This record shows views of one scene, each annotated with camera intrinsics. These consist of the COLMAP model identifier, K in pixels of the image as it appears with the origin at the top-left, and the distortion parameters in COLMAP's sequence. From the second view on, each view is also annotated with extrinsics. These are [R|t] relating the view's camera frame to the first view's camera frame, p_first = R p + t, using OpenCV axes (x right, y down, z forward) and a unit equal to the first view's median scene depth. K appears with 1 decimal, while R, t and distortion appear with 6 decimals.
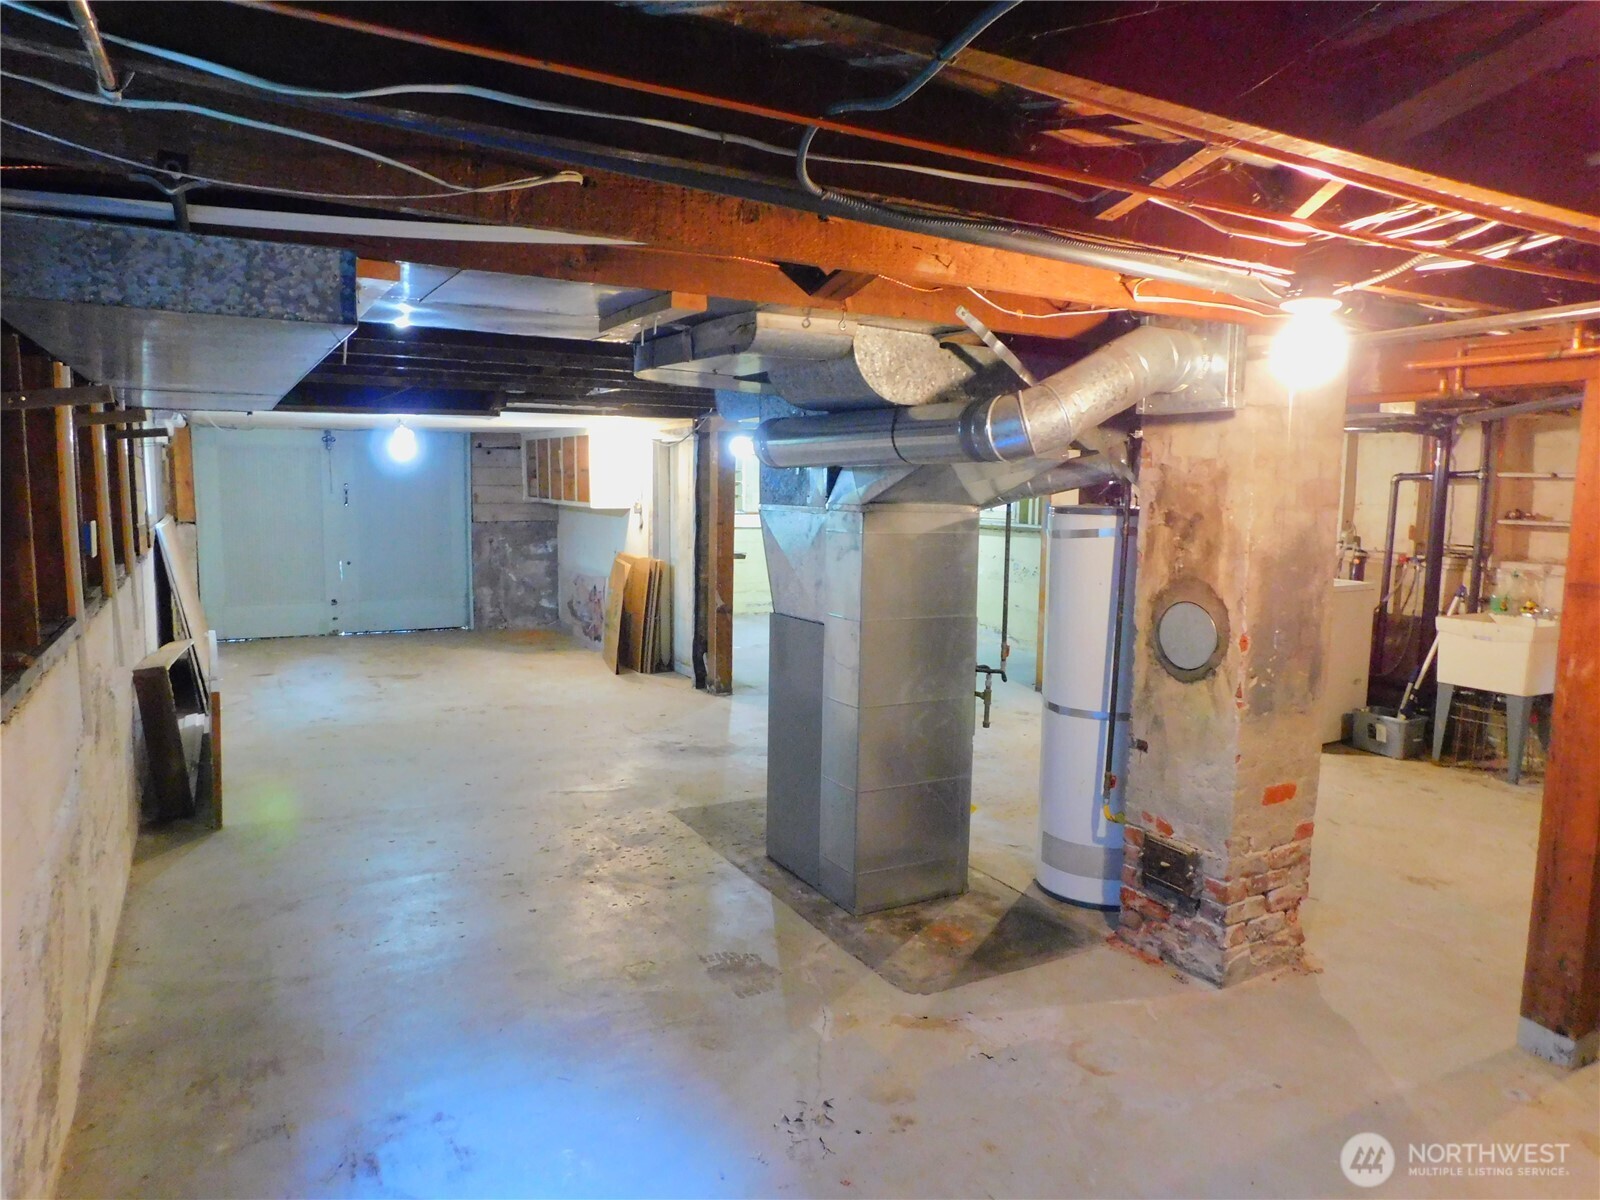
lens RADIAL K [[1057.6, 0, 794.0], [0, 1057.6, 609.1], [0, 0, 1]] dist [-0.047906, 0.038271]
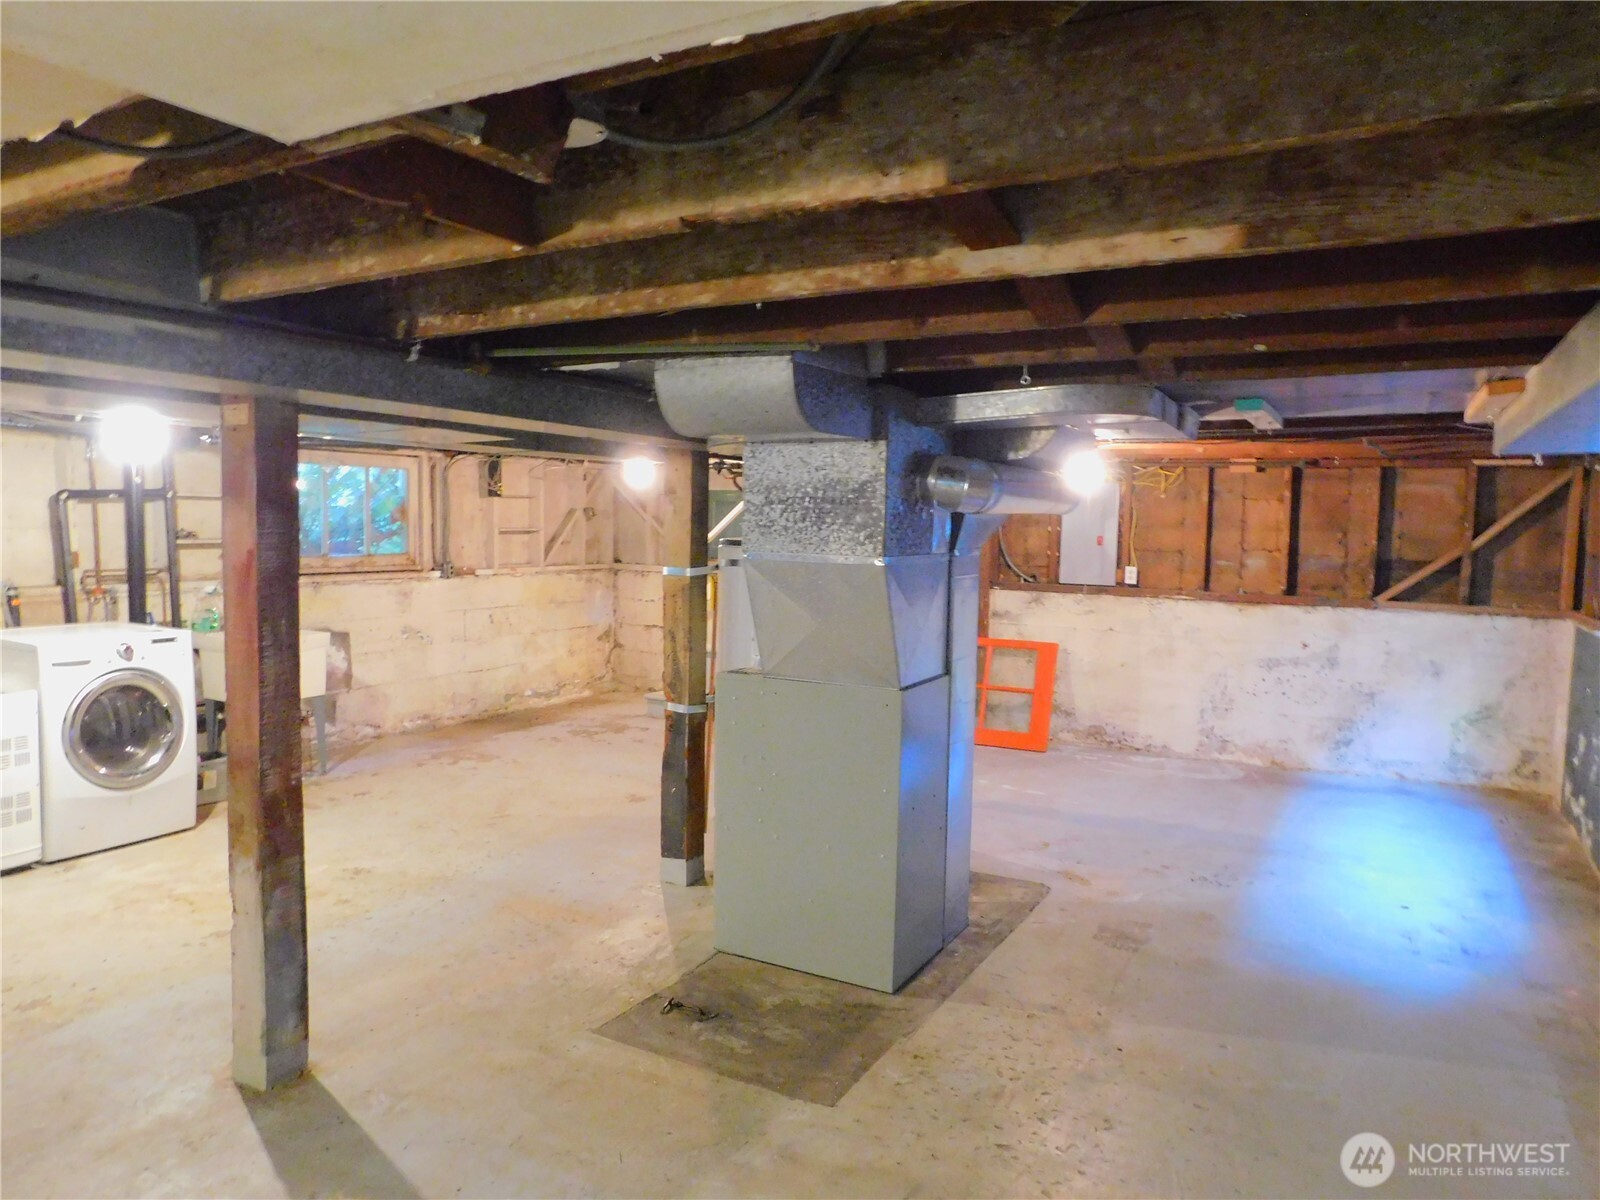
lens RADIAL K [[1057.6, 0, 795.8], [0, 1057.6, 600.4], [0, 0, 1]] dist [-0.047906, 0.038271]
pose [[-0.529645, -0.091698, 0.843249, -0.813798], [0.073646, 0.985414, 0.153415, -0.243539], [-0.845016, 0.143358, -0.515166, 1.835330]]
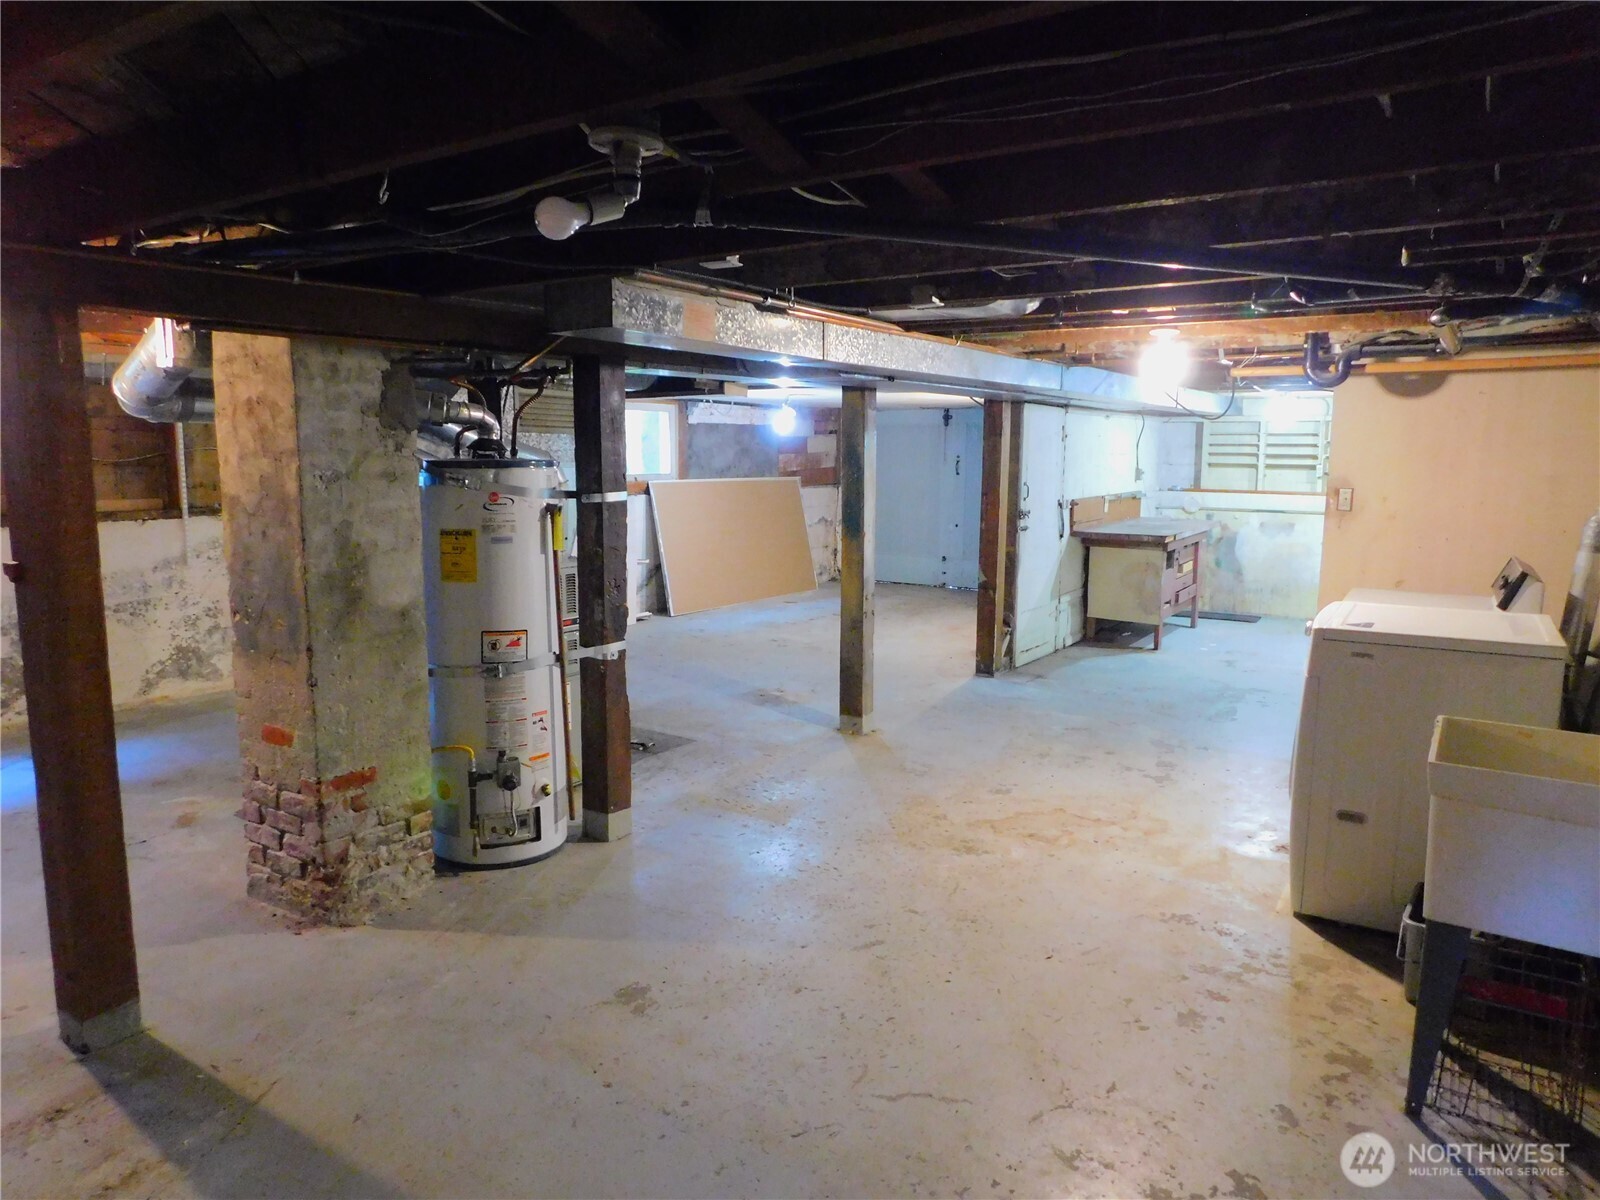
lens RADIAL K [[1057.6, 0, 798.8], [0, 1057.6, 595.5], [0, 0, 1]] dist [-0.047906, 0.038271]
pose [[0.471264, 0.110216, -0.875079, 1.513947], [-0.107549, 0.991939, 0.067015, -0.080532], [0.875410, 0.062532, 0.479319, 0.905008]]
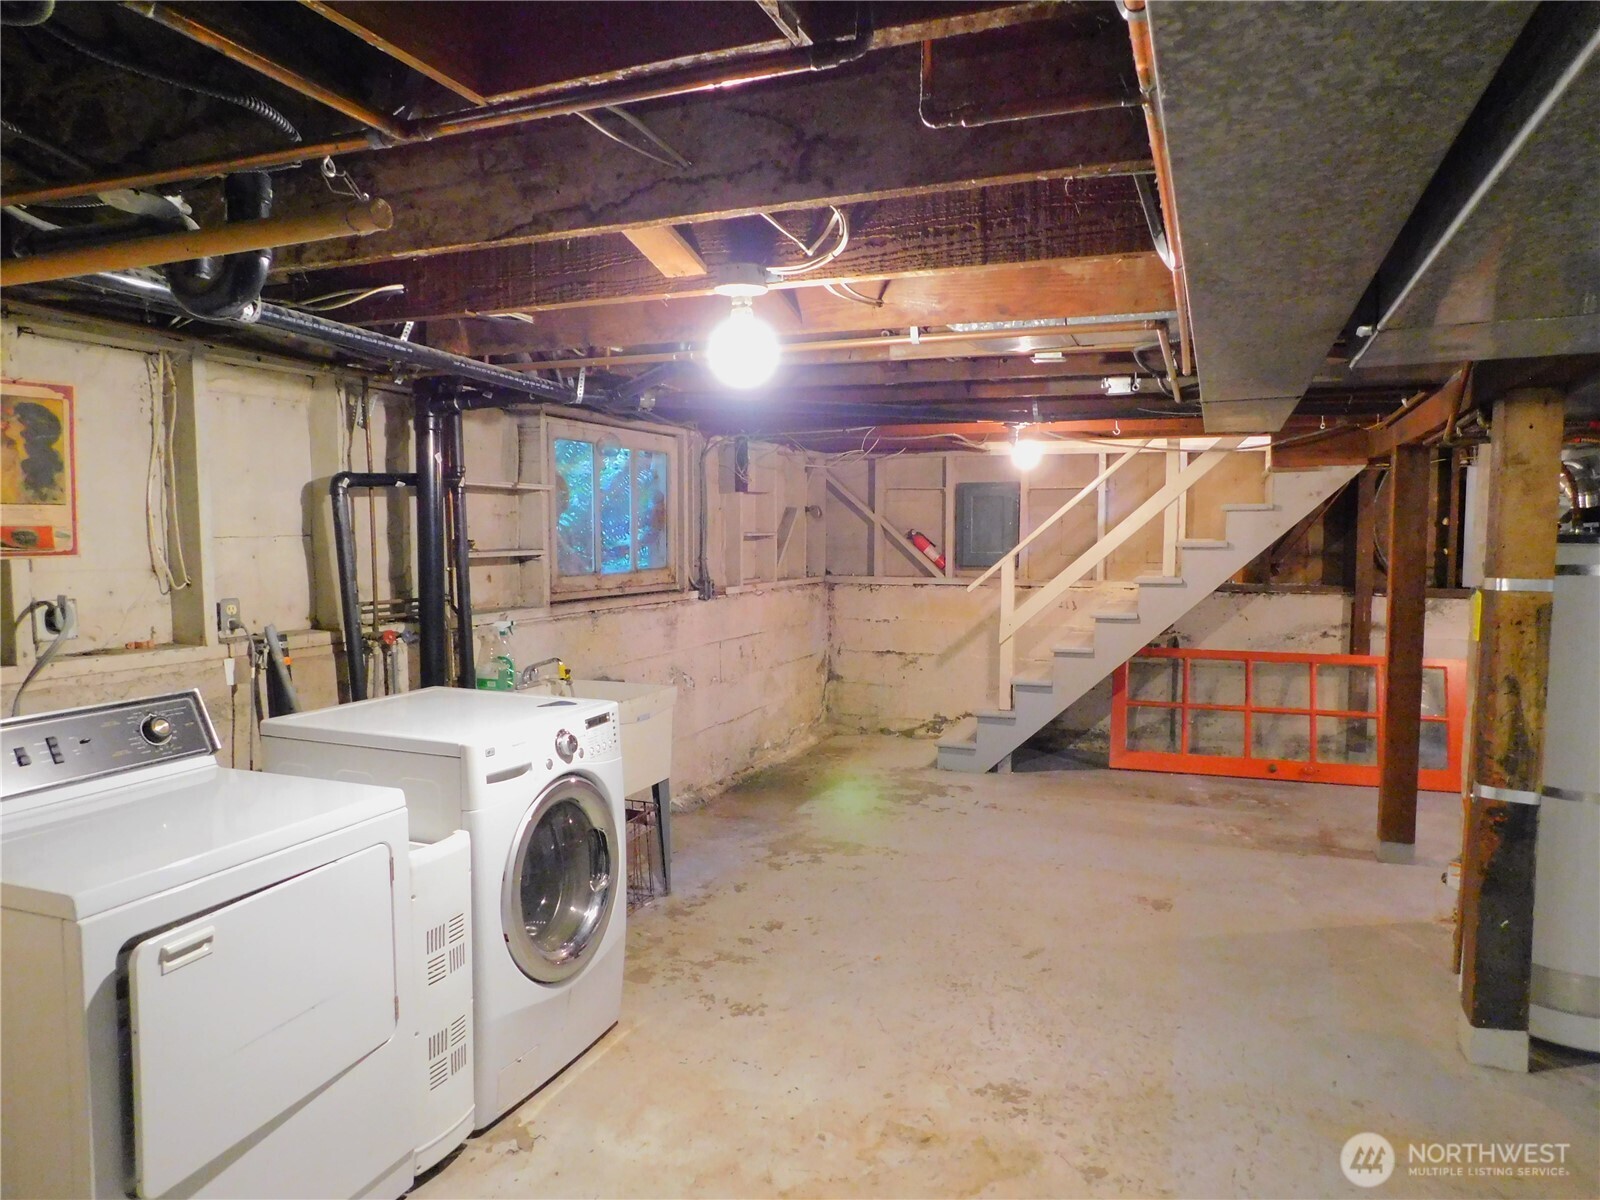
lens RADIAL K [[1057.6, 0, 806.9], [0, 1057.6, 600.5], [0, 0, 1]] dist [-0.047906, 0.038271]
pose [[-0.643033, -0.071172, 0.762525, 0.094769], [0.077731, 0.984465, 0.157437, -0.251773], [-0.761884, 0.160509, -0.627511, 2.234092]]
